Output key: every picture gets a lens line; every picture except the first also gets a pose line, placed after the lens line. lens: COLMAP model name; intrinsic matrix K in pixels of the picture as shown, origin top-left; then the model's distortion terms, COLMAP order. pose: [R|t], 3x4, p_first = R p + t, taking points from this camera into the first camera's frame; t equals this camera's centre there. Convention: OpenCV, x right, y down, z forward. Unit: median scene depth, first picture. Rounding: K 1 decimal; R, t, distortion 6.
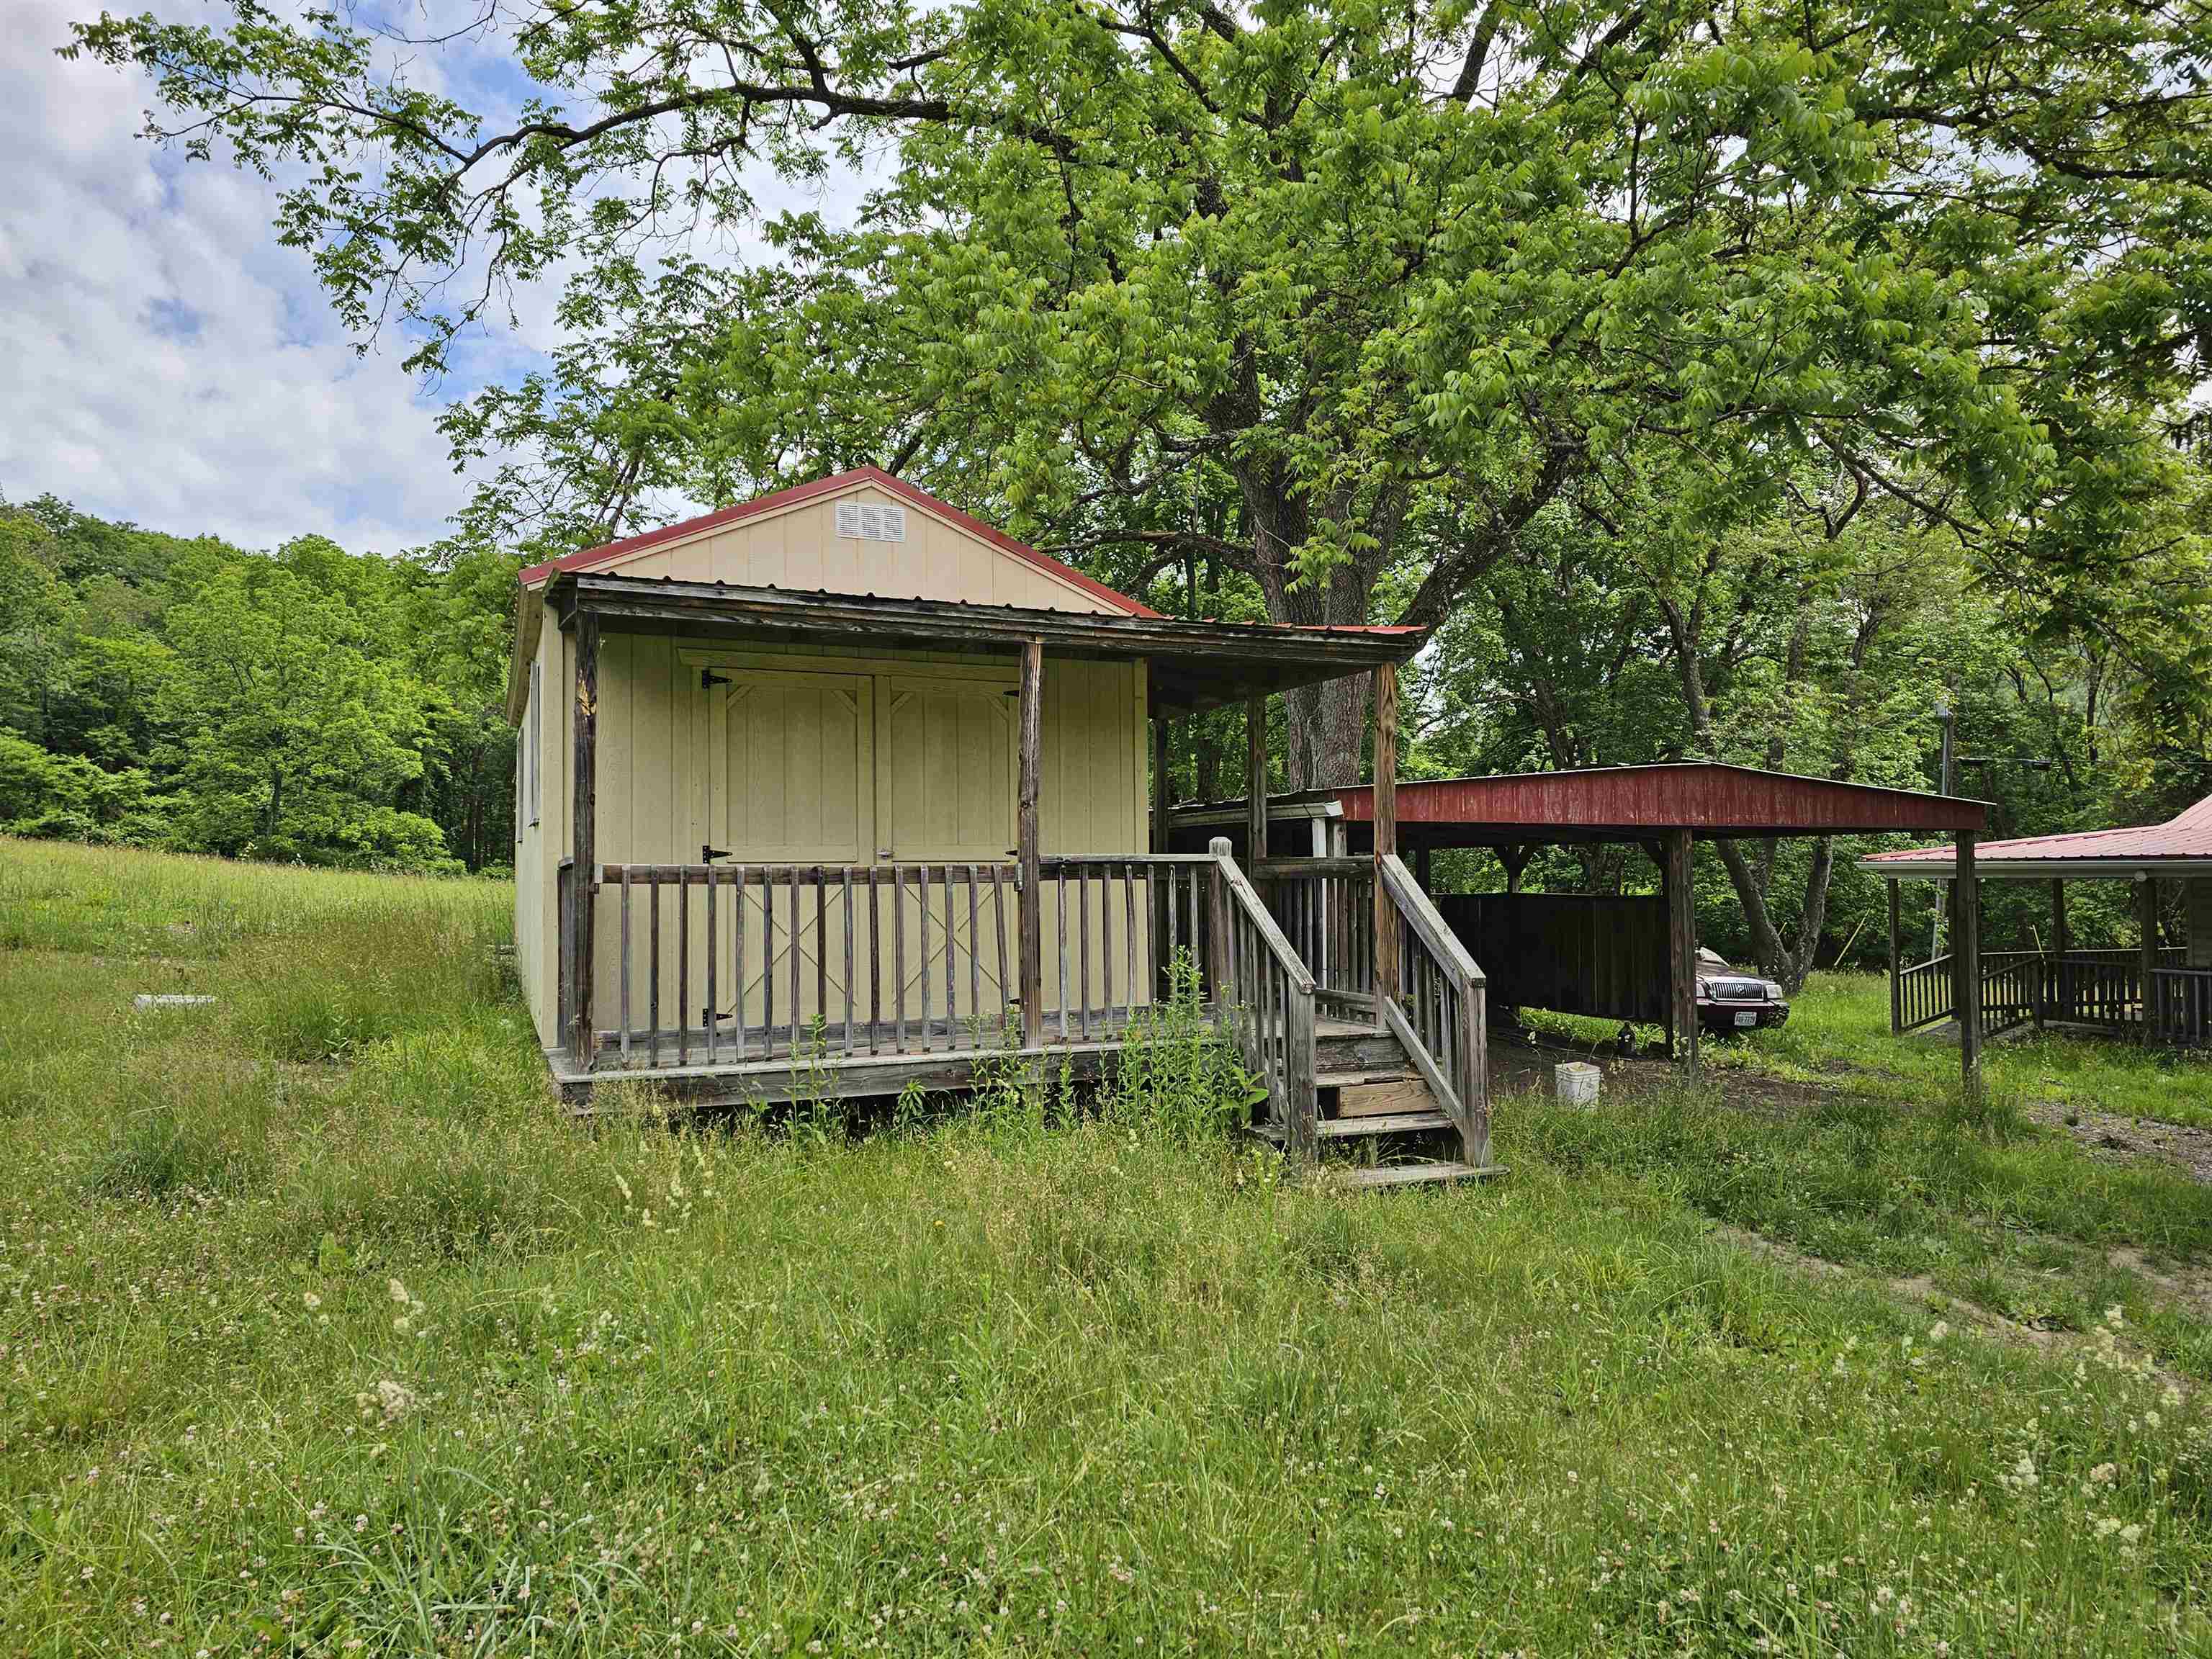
lens RADIAL K [[1440.3, 0, 1098.6], [0, 1440.3, 829.4], [0, 0, 1]] dist [0.077603, -0.051166]
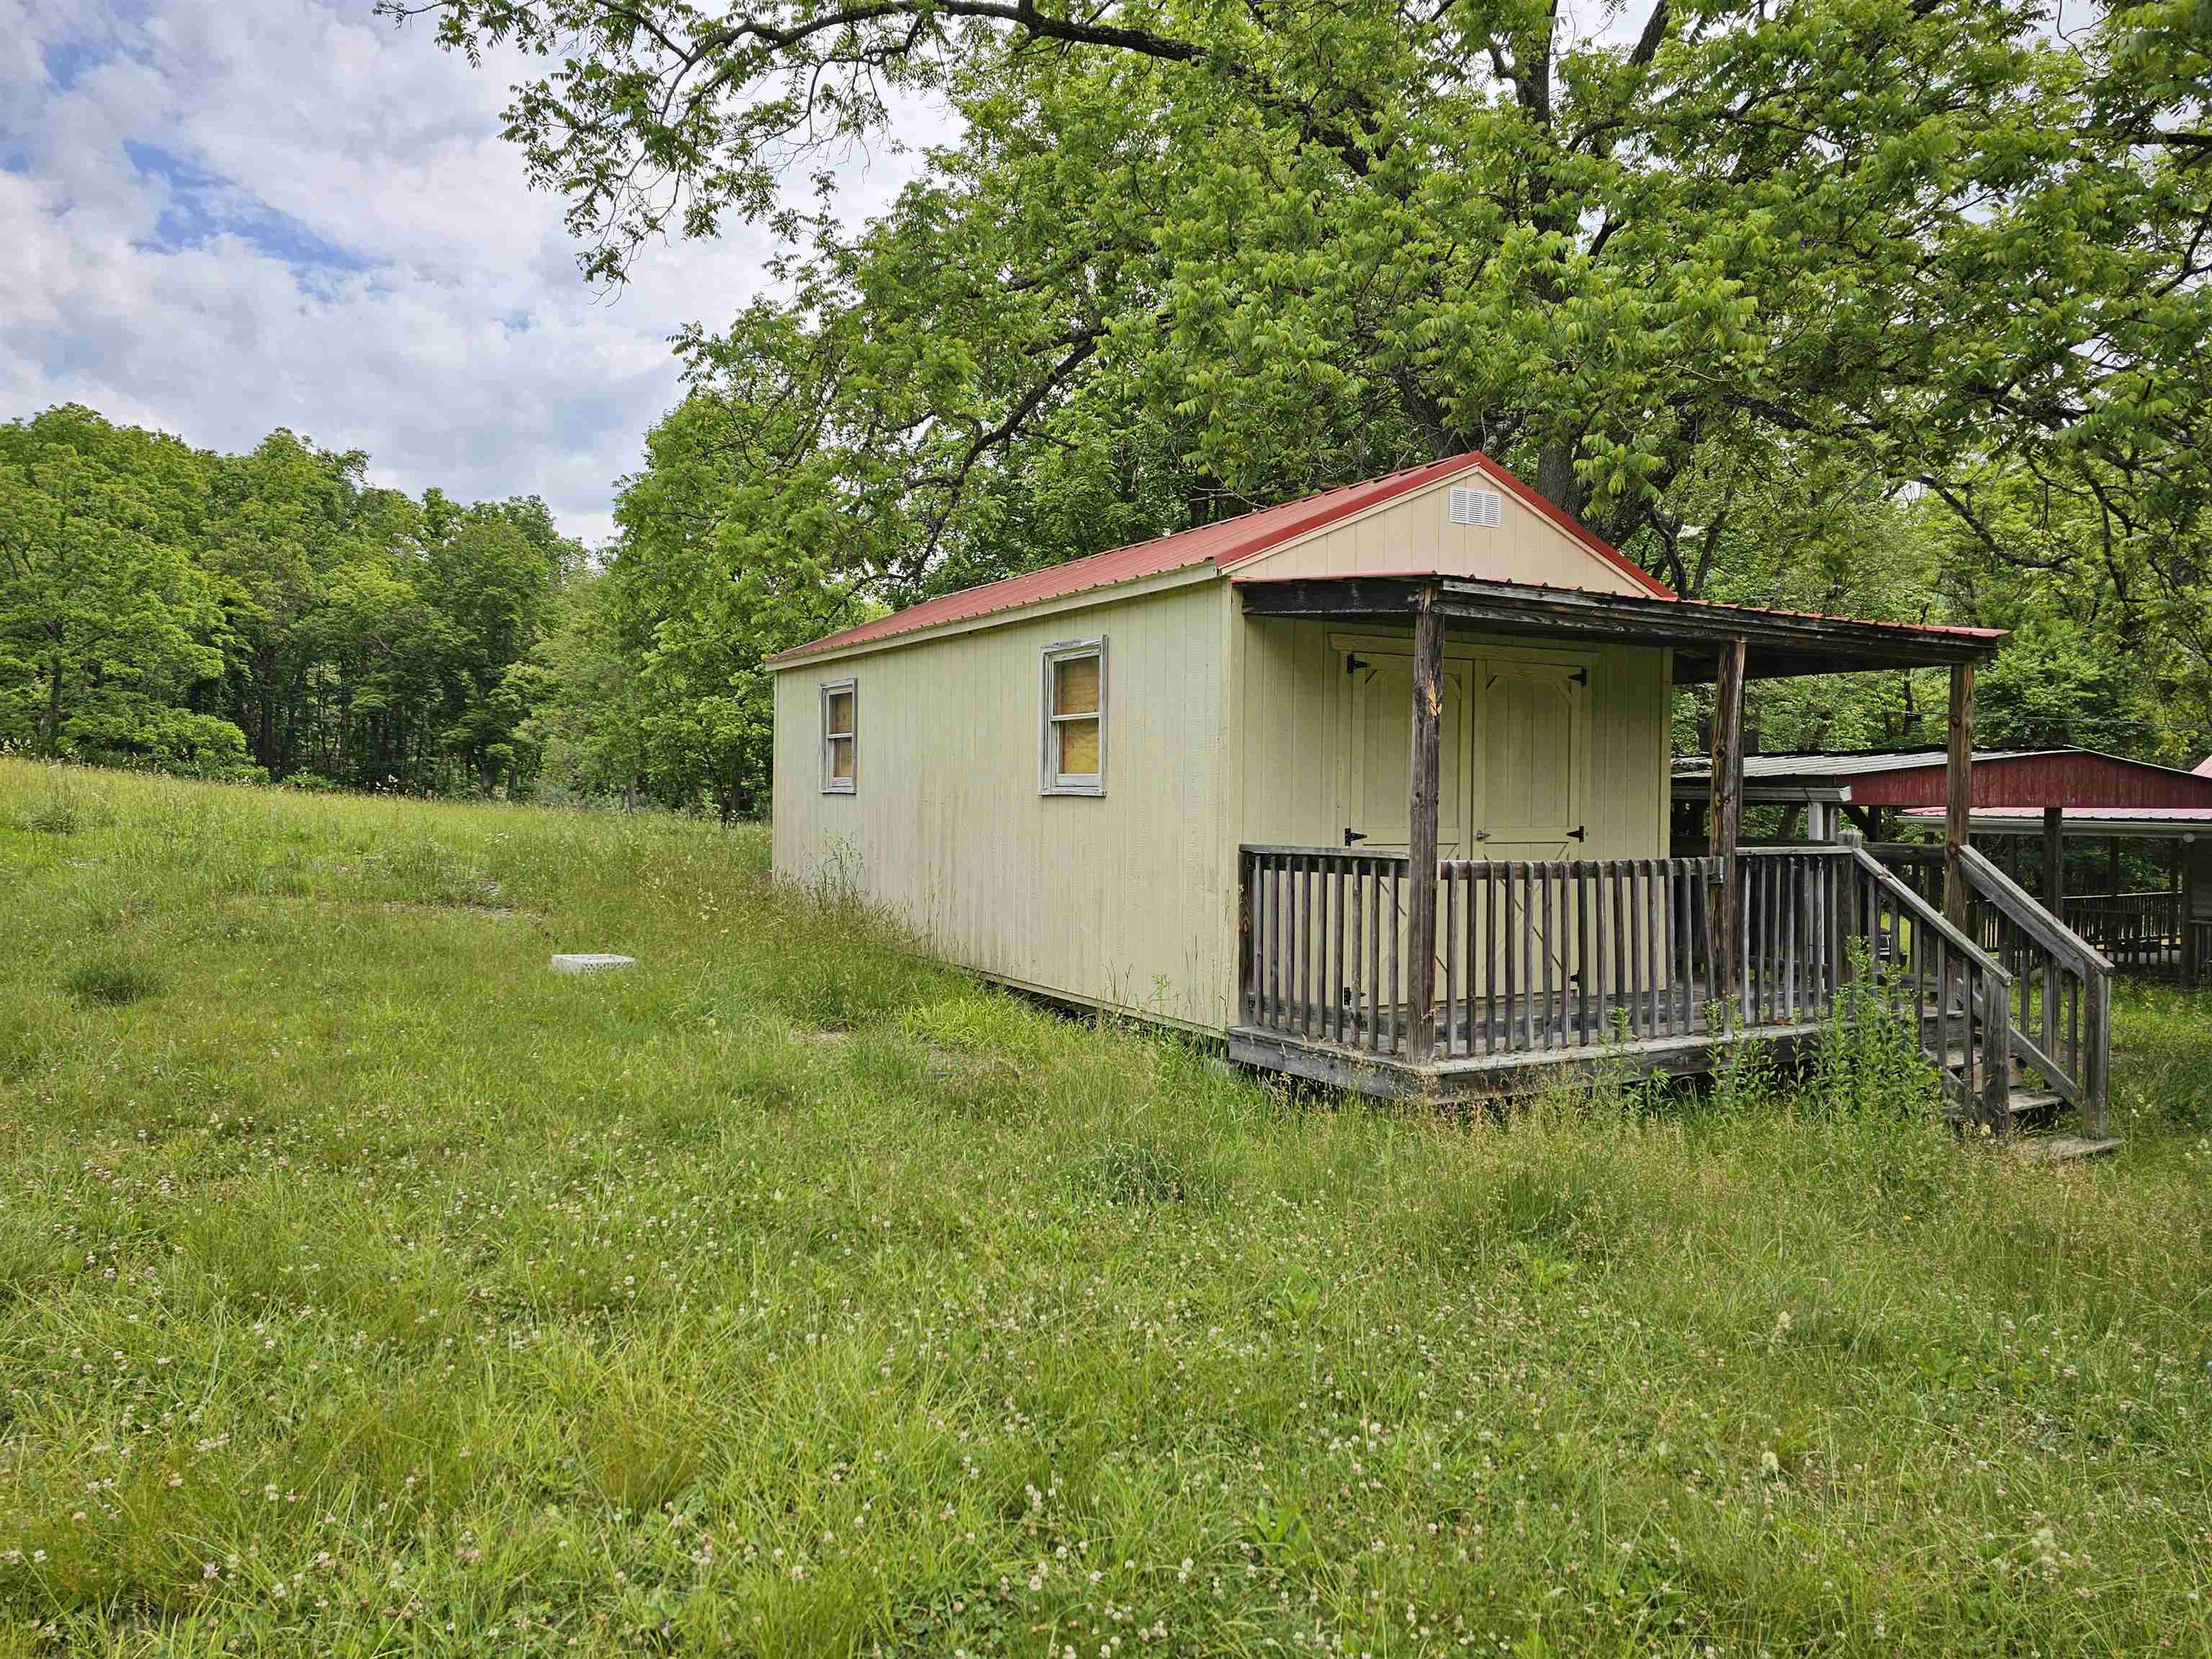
lens RADIAL K [[1440.3, 0, 1091.6], [0, 1440.3, 807.1], [0, 0, 1]] dist [0.077603, -0.051166]
pose [[0.990633, 0.014746, 0.135752, -0.302110], [-0.020508, 0.998943, 0.041143, -0.021633], [-0.135002, -0.043542, 0.989888, 0.014483]]
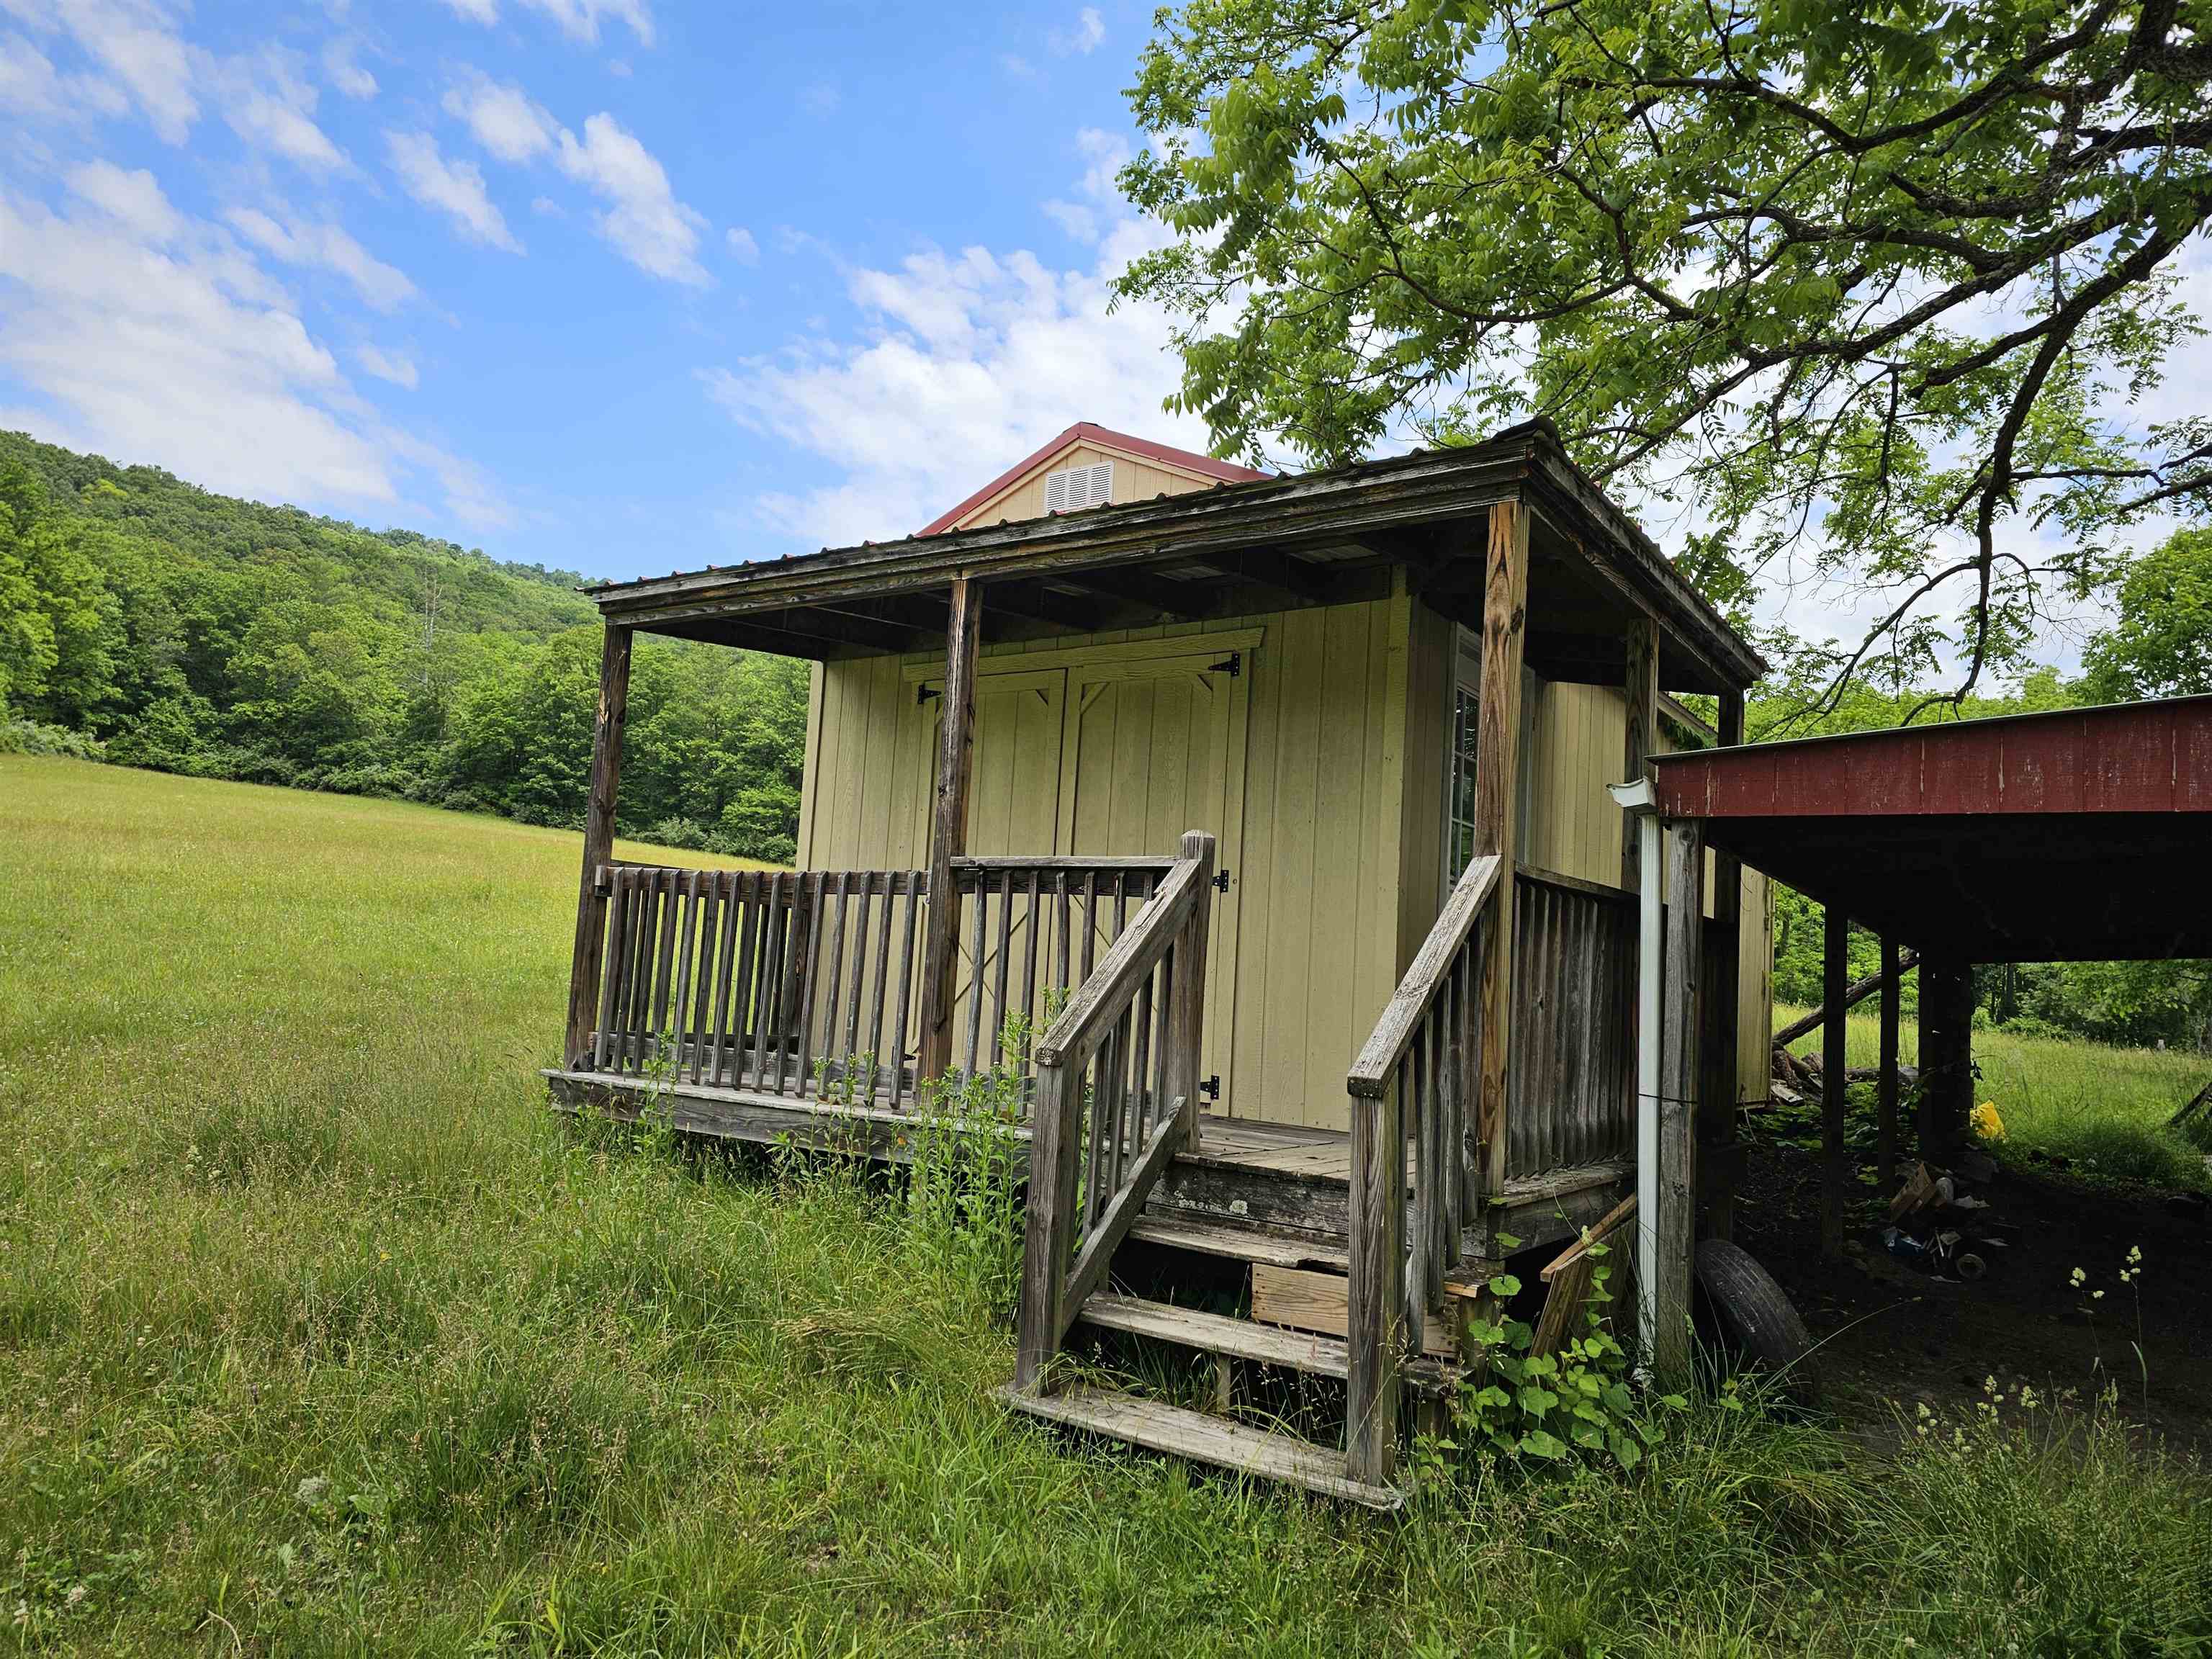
lens RADIAL K [[1440.3, 0, 1111.6], [0, 1440.3, 845.4], [0, 0, 1]] dist [0.077603, -0.051166]
pose [[0.544692, -0.040839, -0.837641, 0.297820], [-0.034562, 0.996872, -0.071077, 0.029054], [0.837924, 0.067666, 0.541576, 0.312693]]
